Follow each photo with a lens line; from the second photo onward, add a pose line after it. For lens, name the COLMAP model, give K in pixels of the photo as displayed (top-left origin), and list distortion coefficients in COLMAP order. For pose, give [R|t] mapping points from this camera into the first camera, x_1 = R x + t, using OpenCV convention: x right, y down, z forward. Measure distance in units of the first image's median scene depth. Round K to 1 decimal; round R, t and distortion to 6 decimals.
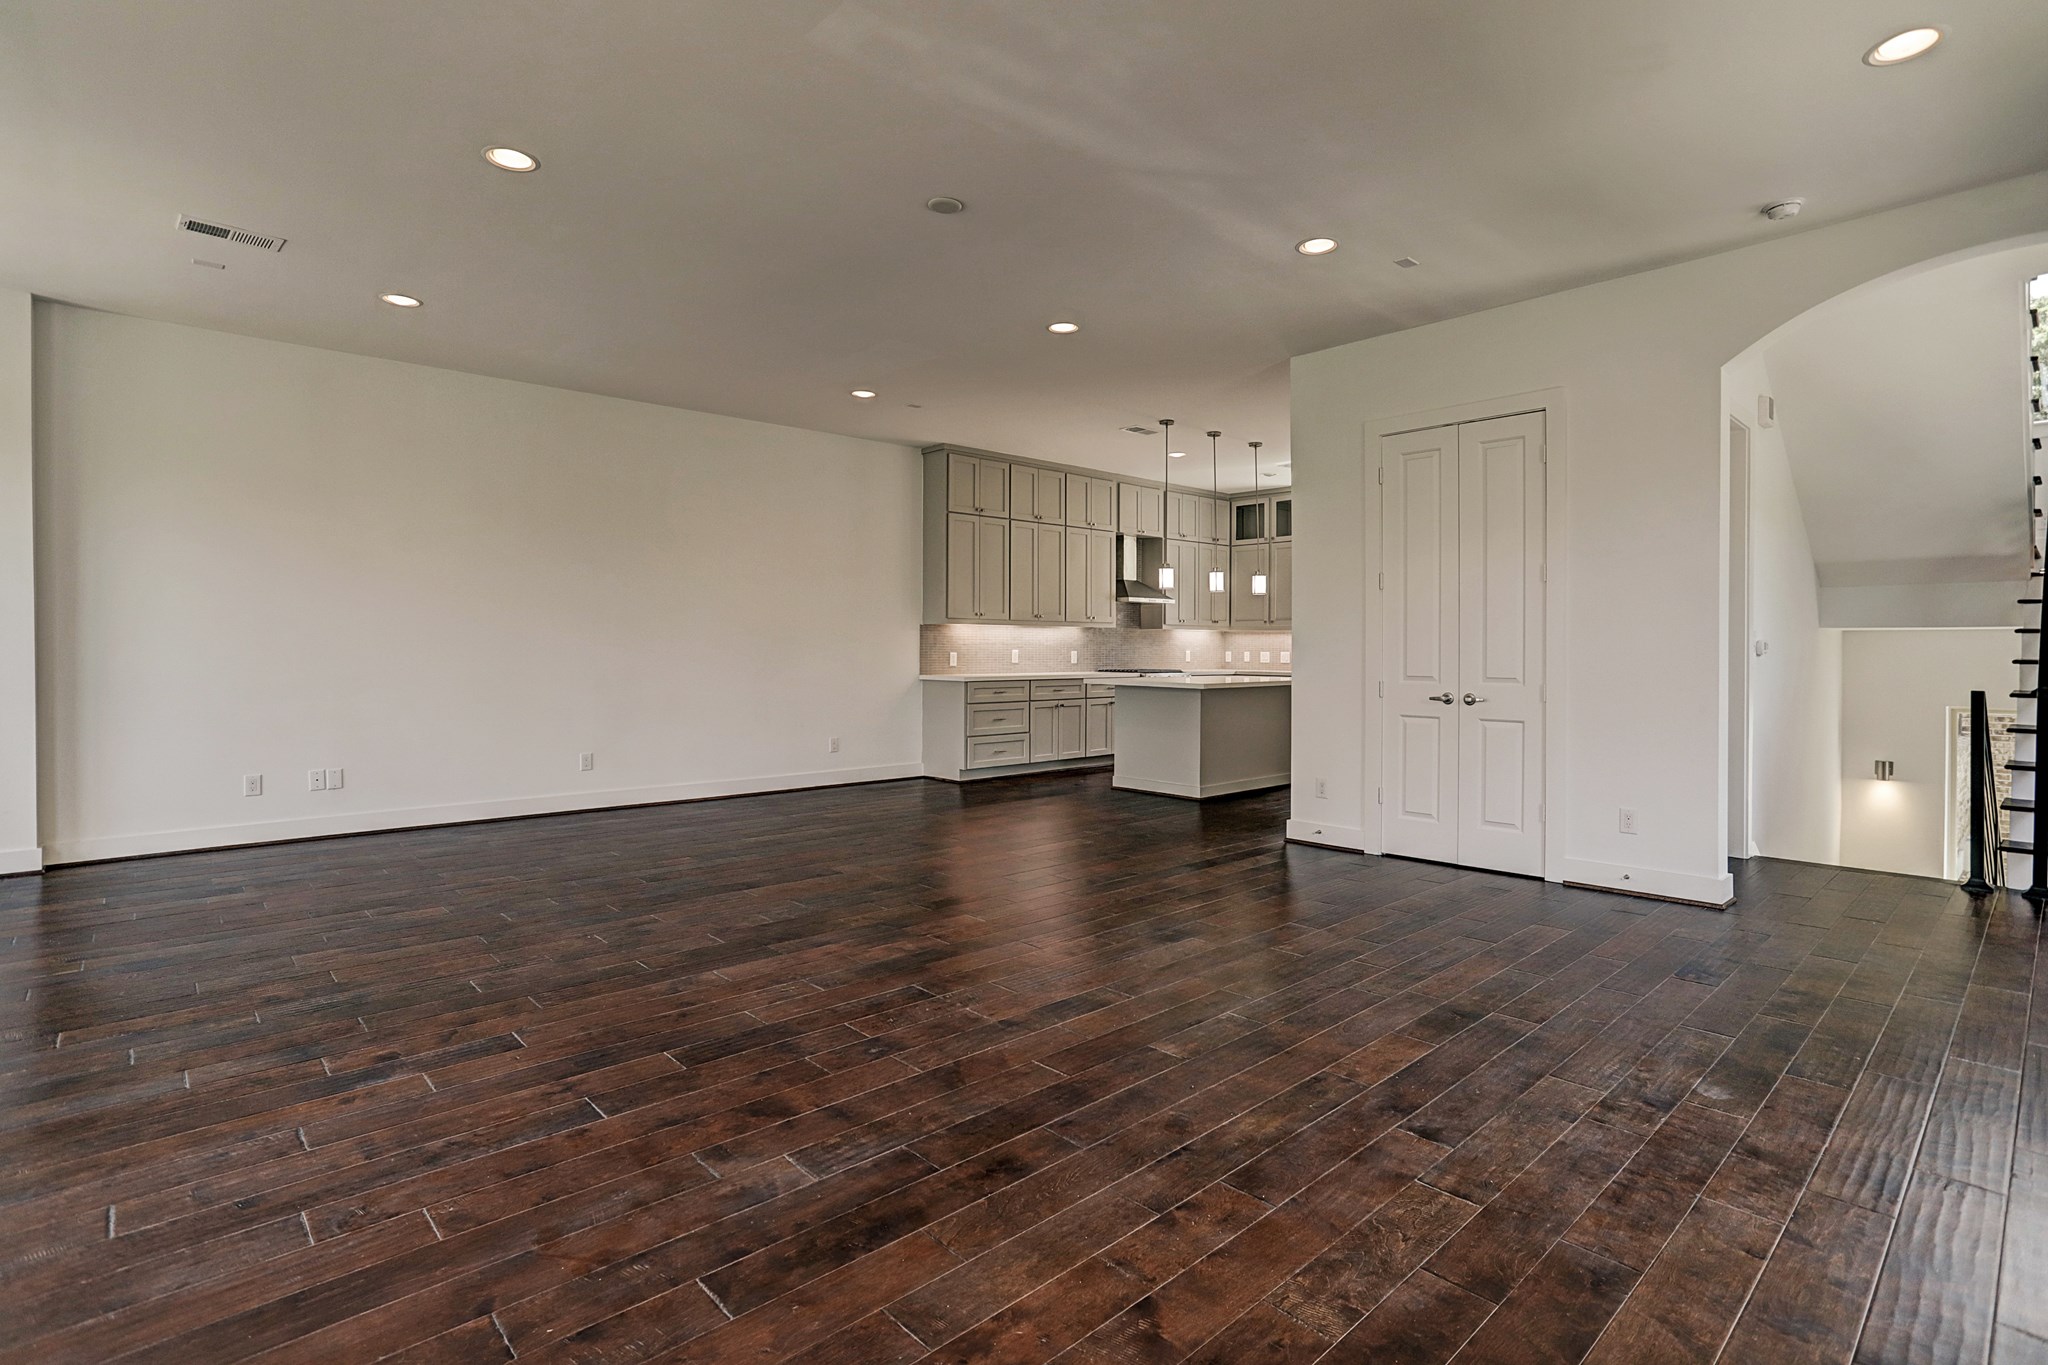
lens RADIAL K [[1028.5, 0, 1010.8], [0, 1028.5, 673.9], [0, 0, 1]] dist [-0.051951, 0.027521]
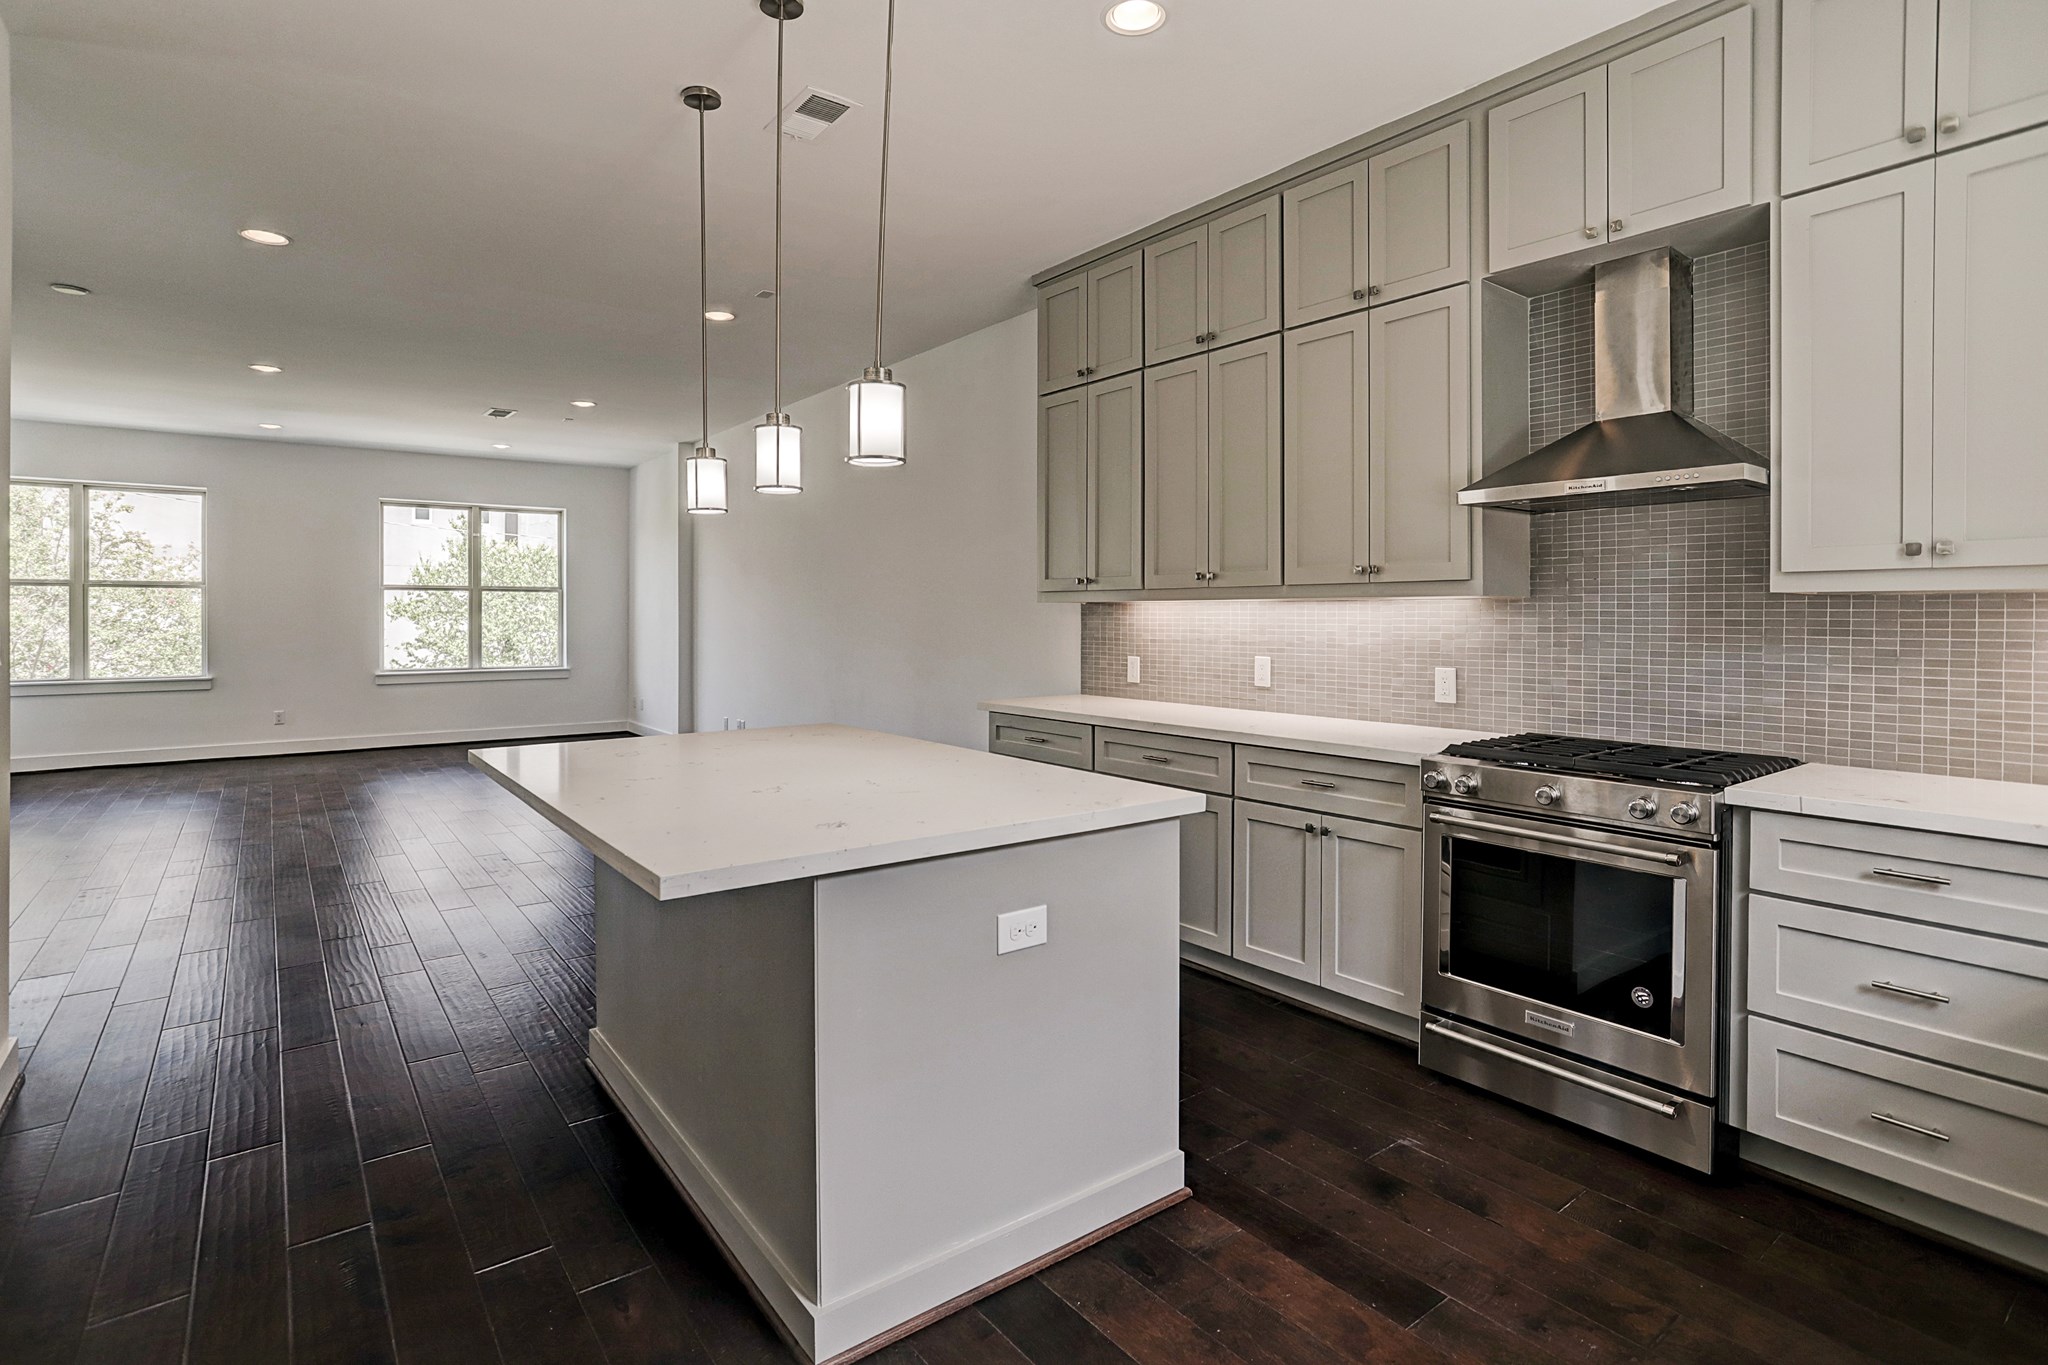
lens RADIAL K [[1042.9, 0, 1030.3], [0, 1042.9, 604.9], [0, 0, 1]] dist [-0.001216, -0.000248]
pose [[-0.095387, -0.011038, -0.995379, 0.423569], [-0.022487, 0.999707, -0.008931, -0.037042], [0.995186, 0.021531, -0.095607, 0.911666]]
